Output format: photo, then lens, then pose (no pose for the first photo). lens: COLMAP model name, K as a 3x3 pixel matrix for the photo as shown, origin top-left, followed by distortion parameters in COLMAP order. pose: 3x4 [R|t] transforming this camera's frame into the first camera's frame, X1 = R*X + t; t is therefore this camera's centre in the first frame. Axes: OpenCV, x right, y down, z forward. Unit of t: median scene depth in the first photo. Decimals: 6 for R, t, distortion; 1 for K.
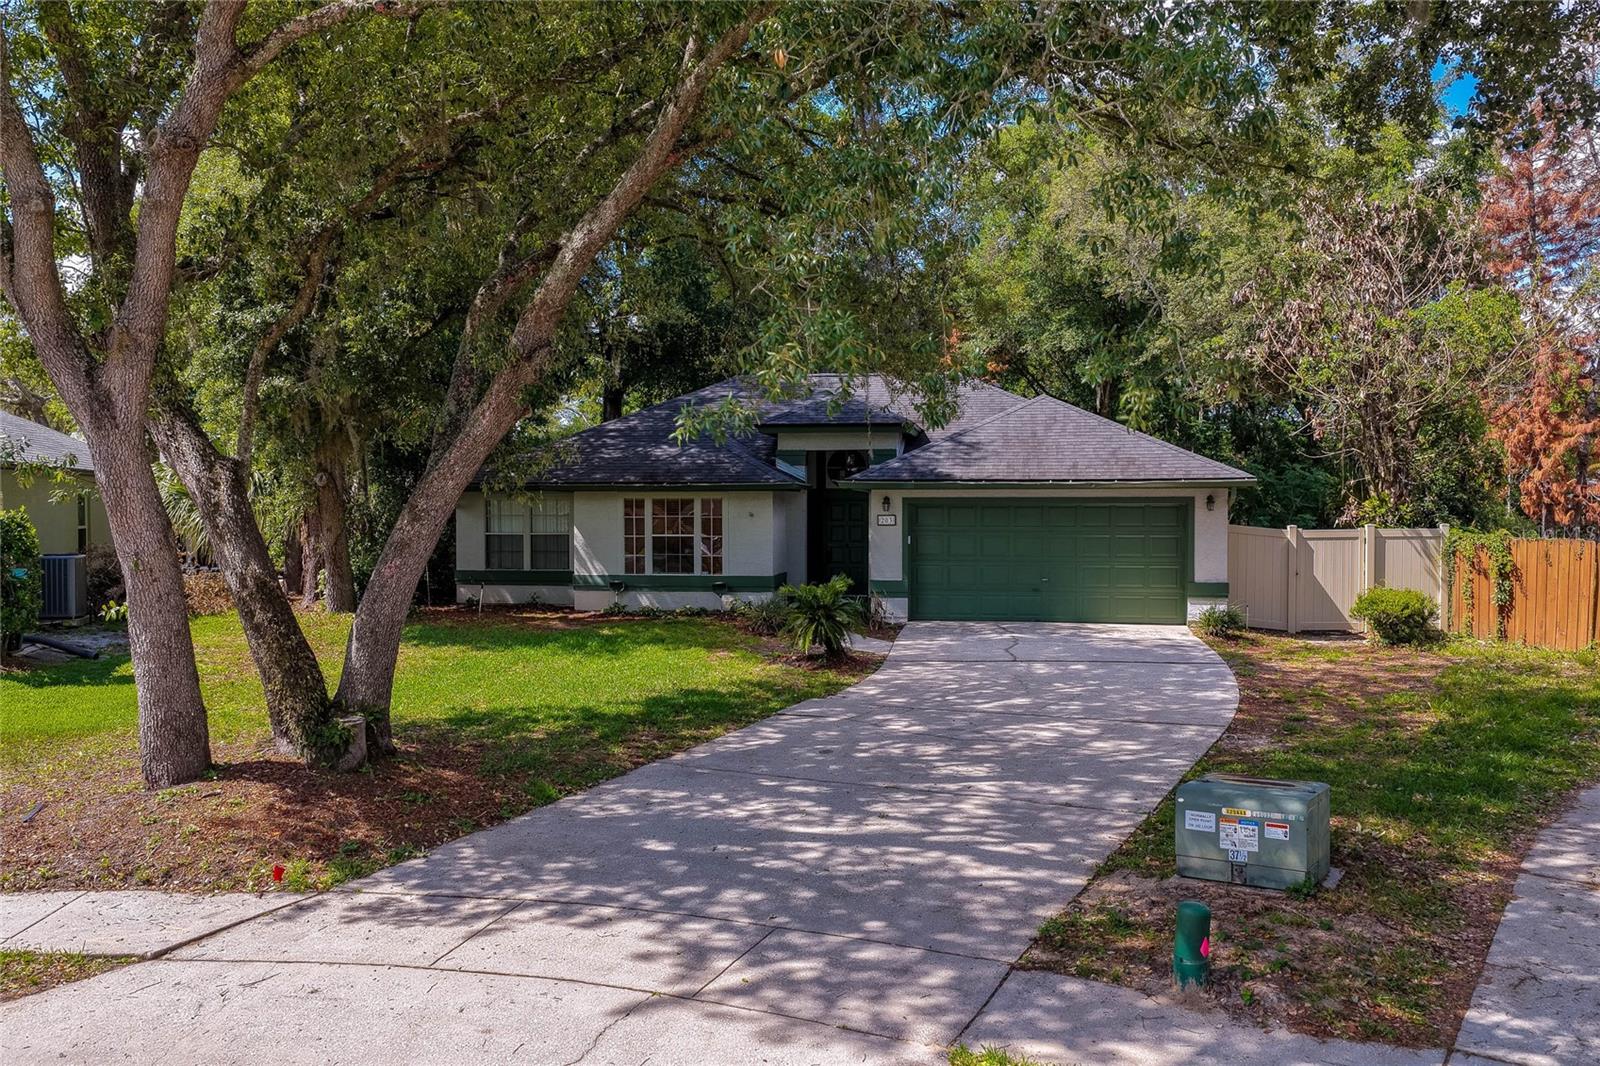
lens RADIAL K [[1319.1, 0, 802.4], [0, 1319.1, 533.3], [0, 0, 1]] dist [0.002427, 0.064892]
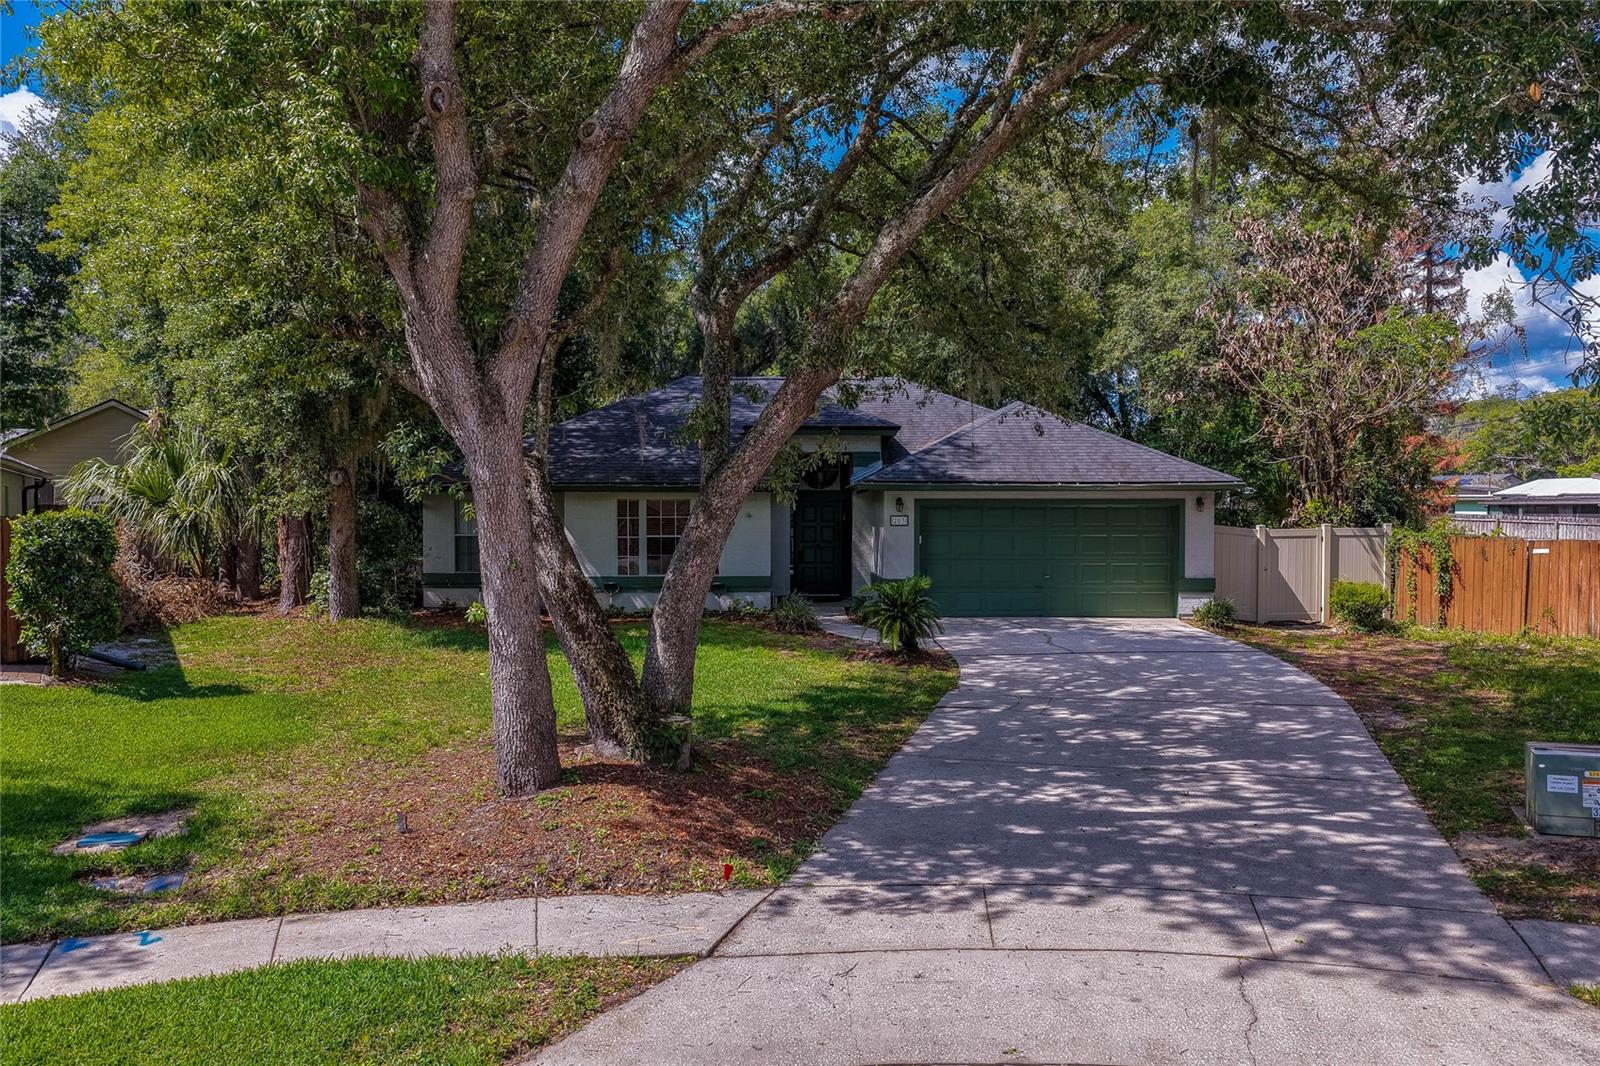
lens RADIAL K [[1319.1, 0, 789.6], [0, 1319.1, 533.9], [0, 0, 1]] dist [0.002427, 0.064892]
pose [[0.980136, -0.002614, 0.198307, -0.447895], [0.002967, 0.999994, -0.001486, 0.003192], [-0.198302, 0.002045, 0.980139, 0.012288]]
